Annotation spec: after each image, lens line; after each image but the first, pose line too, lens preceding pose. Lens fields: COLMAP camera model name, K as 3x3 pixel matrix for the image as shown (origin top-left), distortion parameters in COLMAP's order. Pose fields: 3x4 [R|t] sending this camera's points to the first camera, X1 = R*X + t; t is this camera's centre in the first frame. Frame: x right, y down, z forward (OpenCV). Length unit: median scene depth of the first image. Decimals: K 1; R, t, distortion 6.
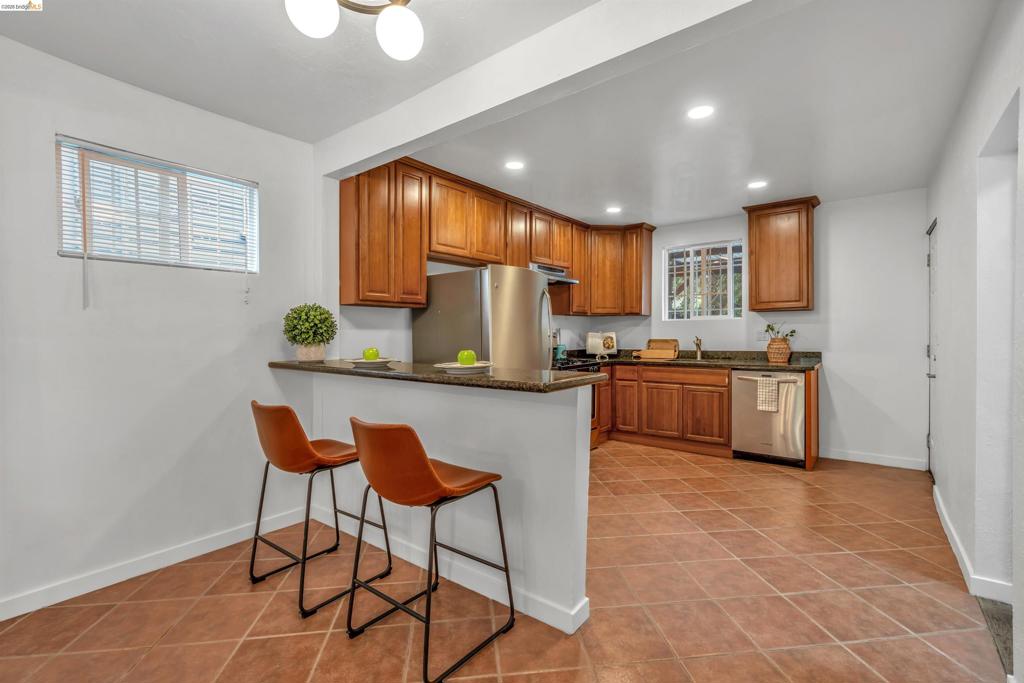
lens RADIAL K [[465.1, 0, 517.8], [0, 465.1, 339.4], [0, 0, 1]] dist [-0.010059, 0.002854]
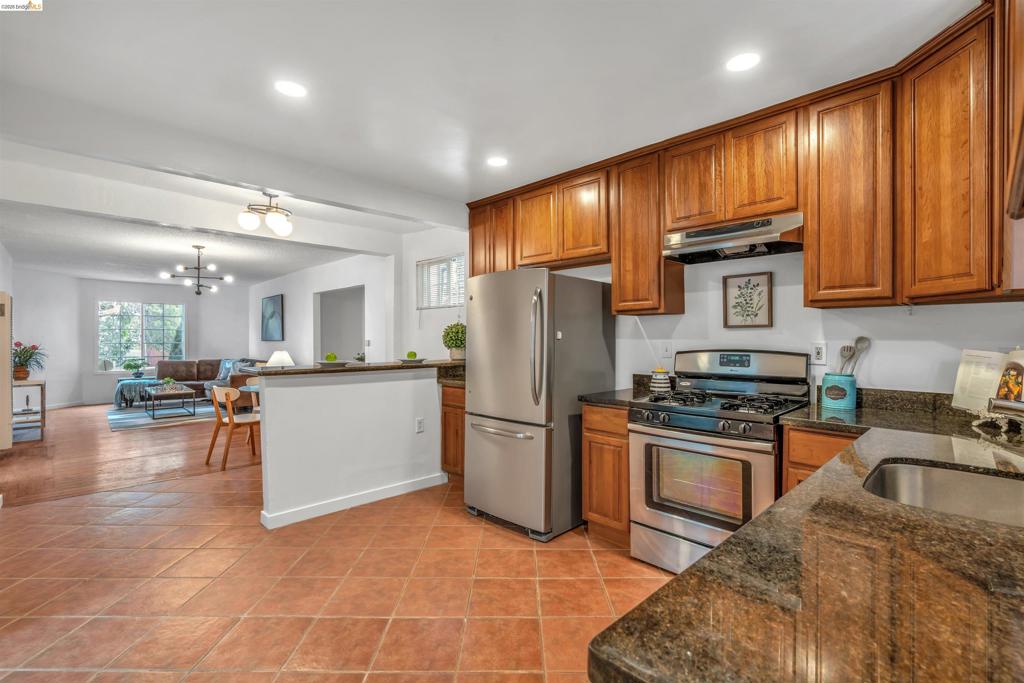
lens RADIAL K [[465.1, 0, 515.1], [0, 465.1, 337.8], [0, 0, 1]] dist [-0.010059, 0.002854]
pose [[-0.141768, 0.003871, -0.989892, 0.626938], [-0.019413, 0.999789, 0.006689, -0.022258], [0.989710, 0.020165, -0.141663, 0.812746]]
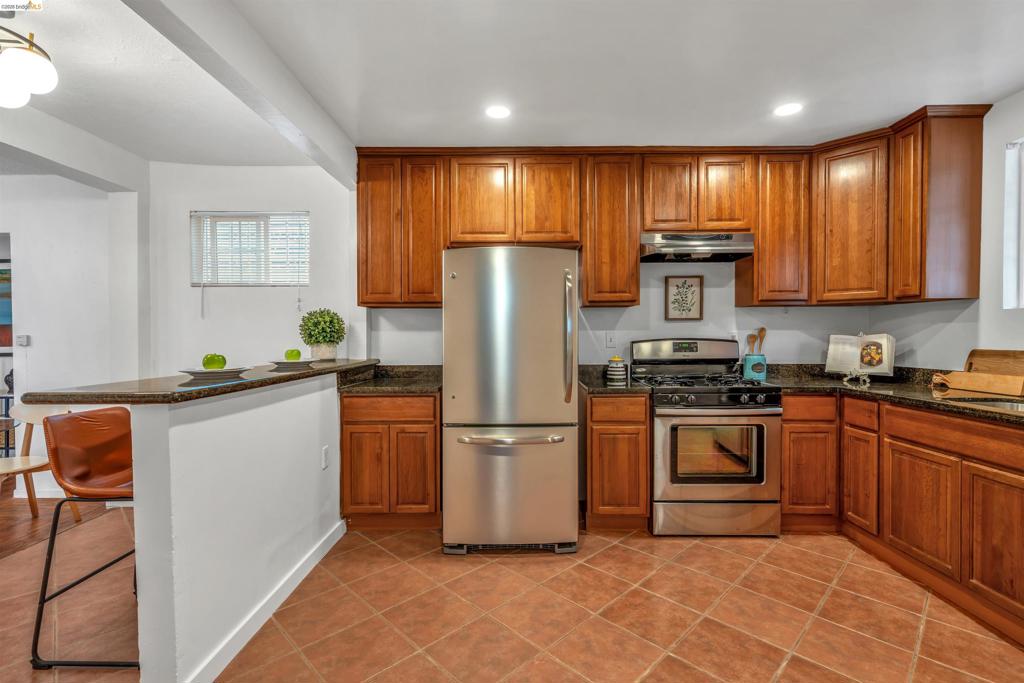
lens RADIAL K [[465.1, 0, 517.3], [0, 465.1, 339.9], [0, 0, 1]] dist [-0.010059, 0.002854]
pose [[0.600684, 0.008891, -0.799437, 0.428717], [-0.014598, 0.999893, 0.000152, -0.003746], [0.799353, 0.011579, 0.600750, 0.400804]]
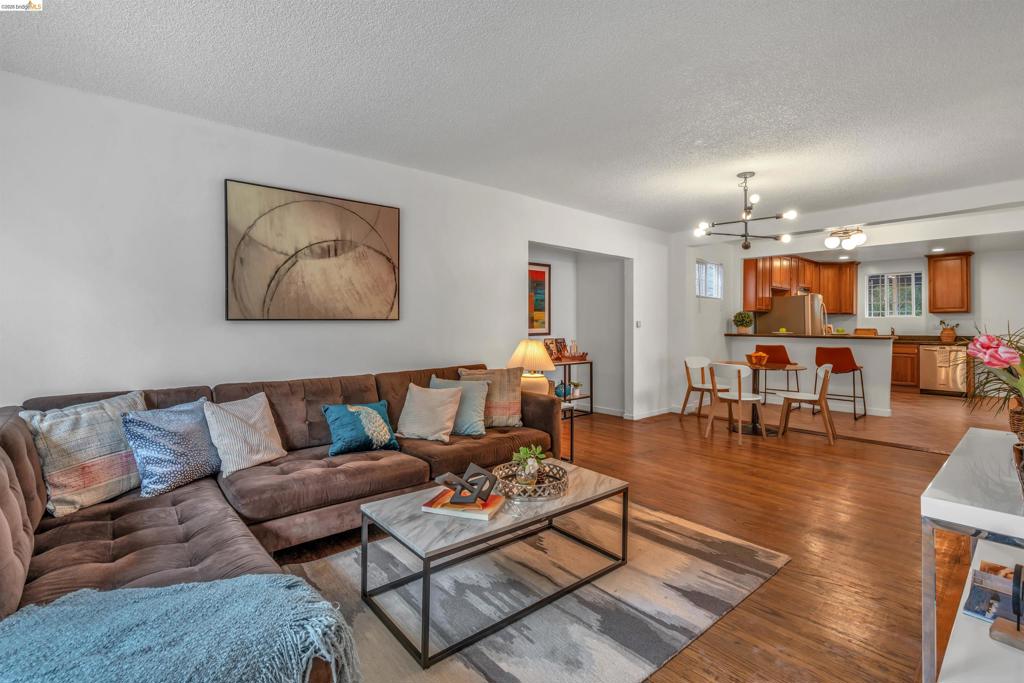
lens RADIAL K [[465.1, 0, 517.1], [0, 465.1, 320.2], [0, 0, 1]] dist [-0.010059, 0.002854]
pose [[0.980204, 0.008694, -0.197798, -0.663894], [-0.014040, 0.999573, -0.025640, 0.033092], [0.197490, 0.027909, 0.979907, -0.999079]]
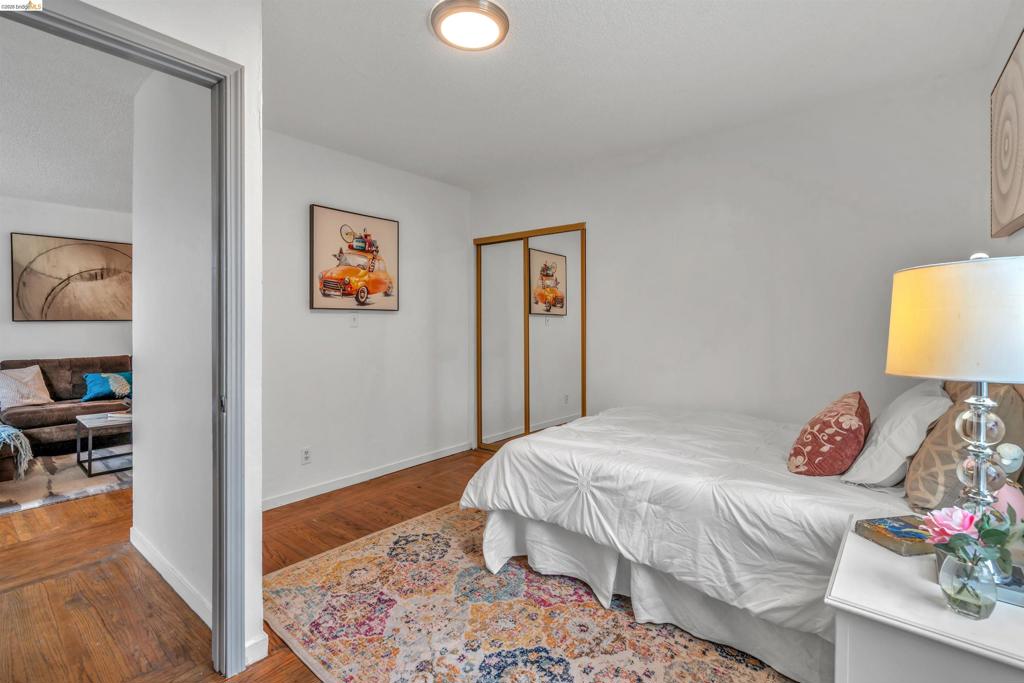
lens RADIAL K [[465.1, 0, 516.7], [0, 465.1, 322.8], [0, 0, 1]] dist [-0.010059, 0.002854]
pose [[0.999410, -0.001568, -0.034311, -0.099306], [0.000701, 0.999681, -0.025254, 0.050266], [0.034339, 0.025215, 0.999092, -1.386961]]
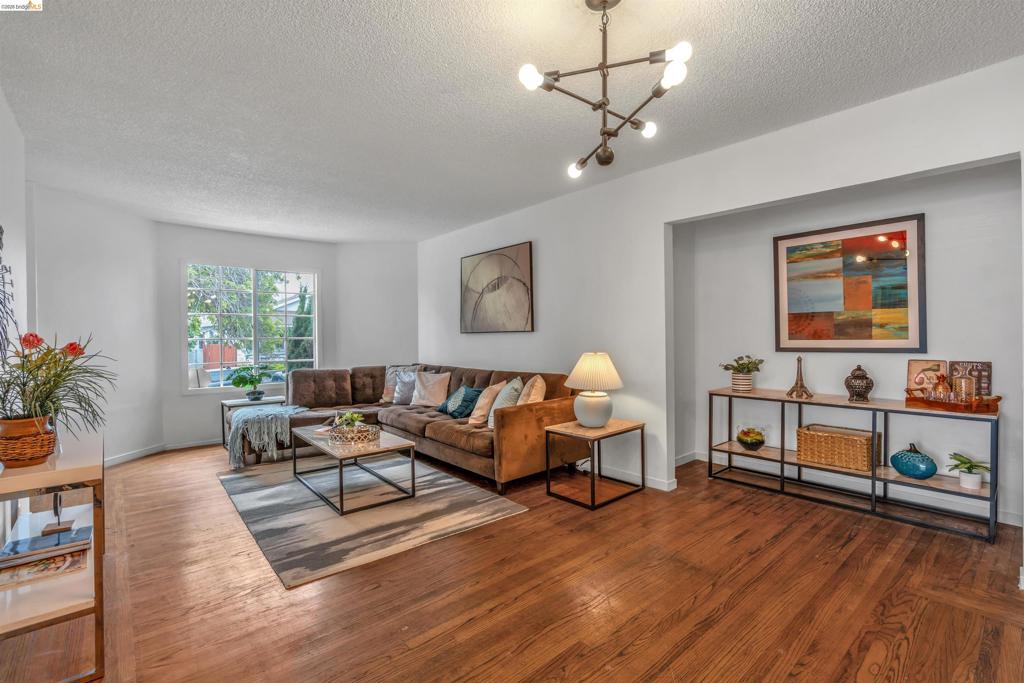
lens RADIAL K [[465.1, 0, 505.9], [0, 465.1, 335.5], [0, 0, 1]] dist [-0.010059, 0.002854]
pose [[-0.212261, 0.008374, -0.977177, -0.091434], [-0.010970, 0.999880, 0.010951, 0.015341], [0.977151, 0.013044, -0.212144, -0.169999]]
